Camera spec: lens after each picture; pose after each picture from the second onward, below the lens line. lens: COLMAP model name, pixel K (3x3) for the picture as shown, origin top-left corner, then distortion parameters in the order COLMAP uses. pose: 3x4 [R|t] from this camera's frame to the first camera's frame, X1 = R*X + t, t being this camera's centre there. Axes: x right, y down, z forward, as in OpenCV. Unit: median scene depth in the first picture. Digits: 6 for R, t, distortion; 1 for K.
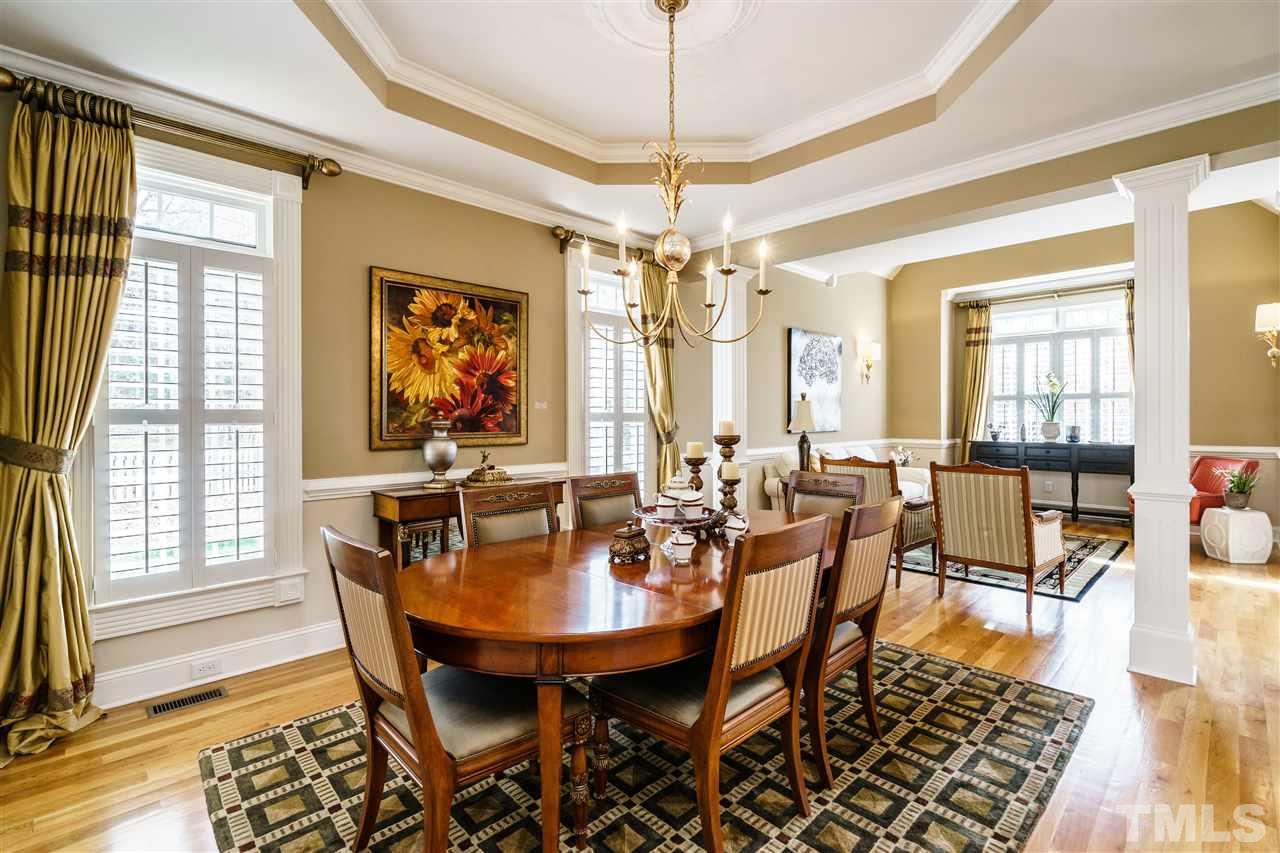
lens RADIAL K [[593.0, 0, 661.8], [0, 593.0, 421.6], [0, 0, 1]] dist [-0.003173, 0.000483]
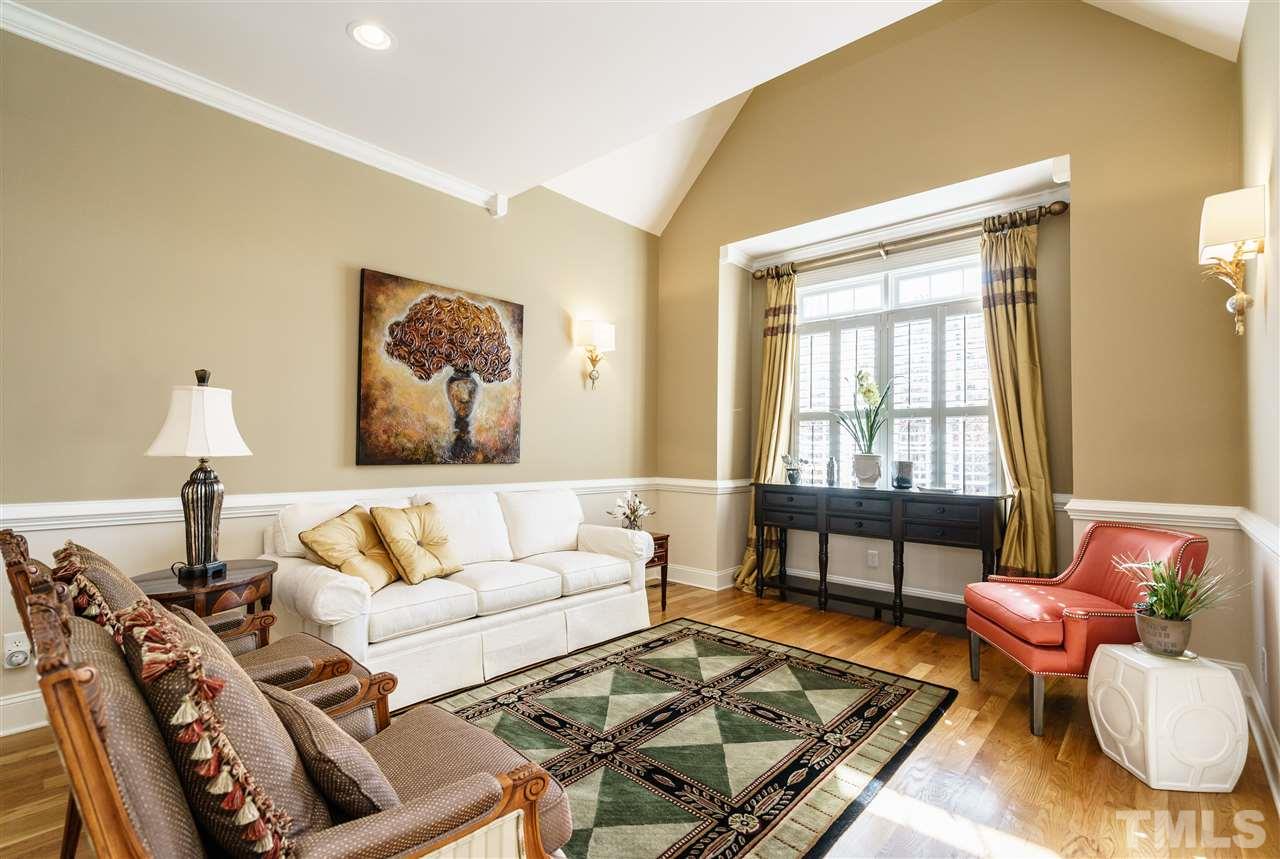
lens RADIAL K [[593.0, 0, 639.1], [0, 593.0, 437.8], [0, 0, 1]] dist [-0.003173, 0.000483]
pose [[0.998510, 0.019593, 0.050938, 0.713990], [-0.018175, 0.999439, -0.028141, 0.009614], [-0.051461, 0.027173, 0.998305, 0.740128]]
